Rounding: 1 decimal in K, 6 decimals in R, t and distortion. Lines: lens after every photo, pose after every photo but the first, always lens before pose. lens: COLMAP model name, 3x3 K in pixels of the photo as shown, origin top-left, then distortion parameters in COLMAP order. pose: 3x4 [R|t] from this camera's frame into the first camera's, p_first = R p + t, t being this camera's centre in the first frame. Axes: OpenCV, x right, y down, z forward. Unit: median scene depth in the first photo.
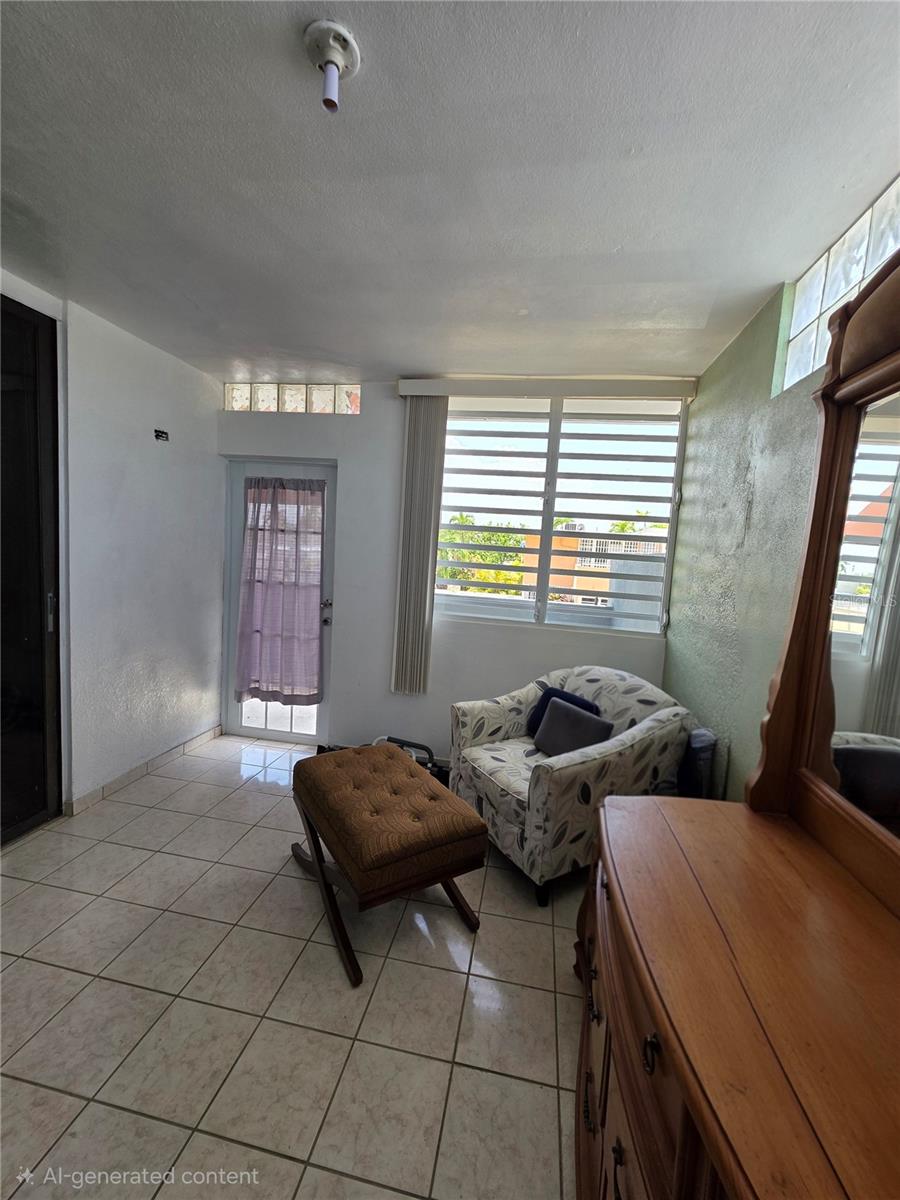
lens RADIAL K [[479.6, 0, 450.0], [0, 479.6, 600.0], [0, 0, 1]] dist [0.000856, -0.000231]
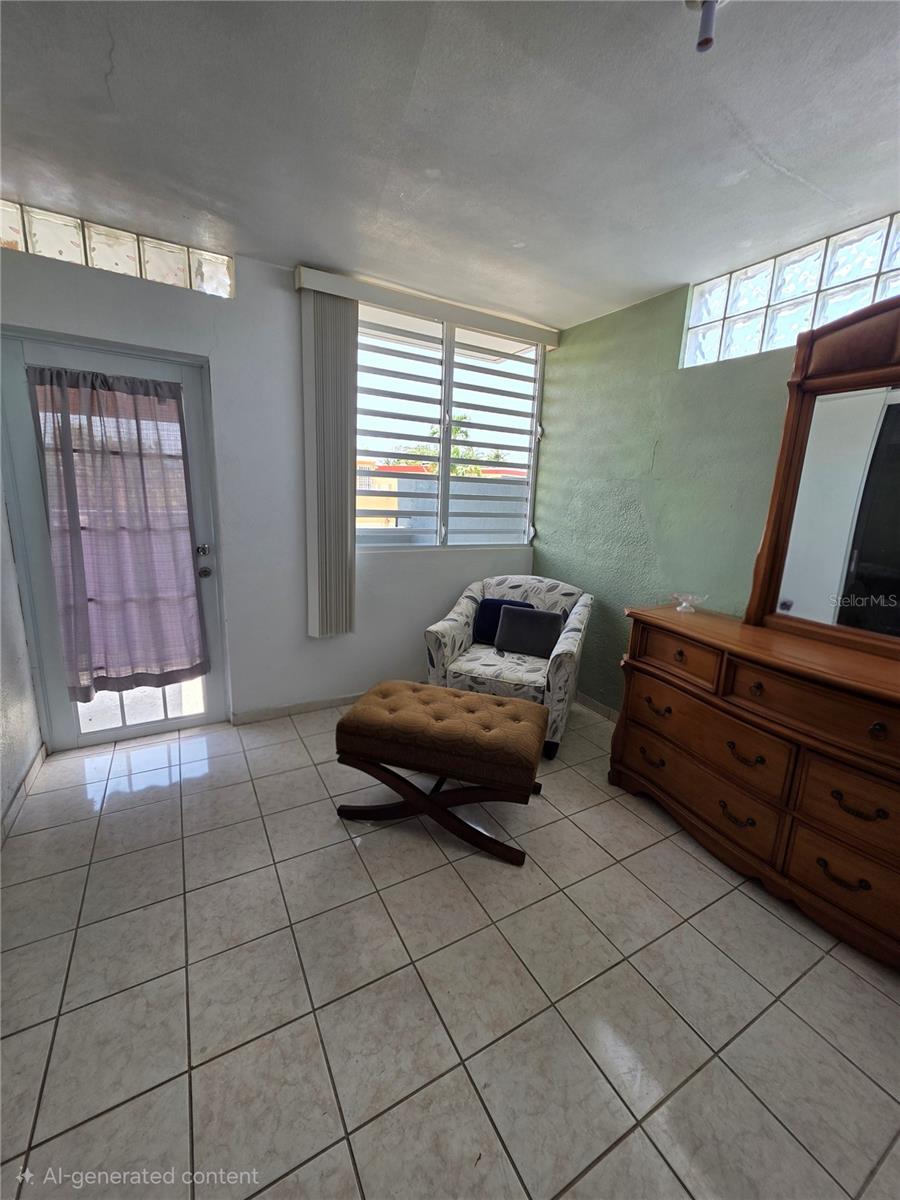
lens RADIAL K [[483.2, 0, 448.0], [0, 483.2, 598.1], [0, 0, 1]] dist [0.013529, -0.000079]
pose [[0.772470, -0.172006, 0.611313, -0.509125], [0.073120, 0.980309, 0.183434, -0.036016], [-0.630828, -0.096998, 0.769836, 0.138912]]
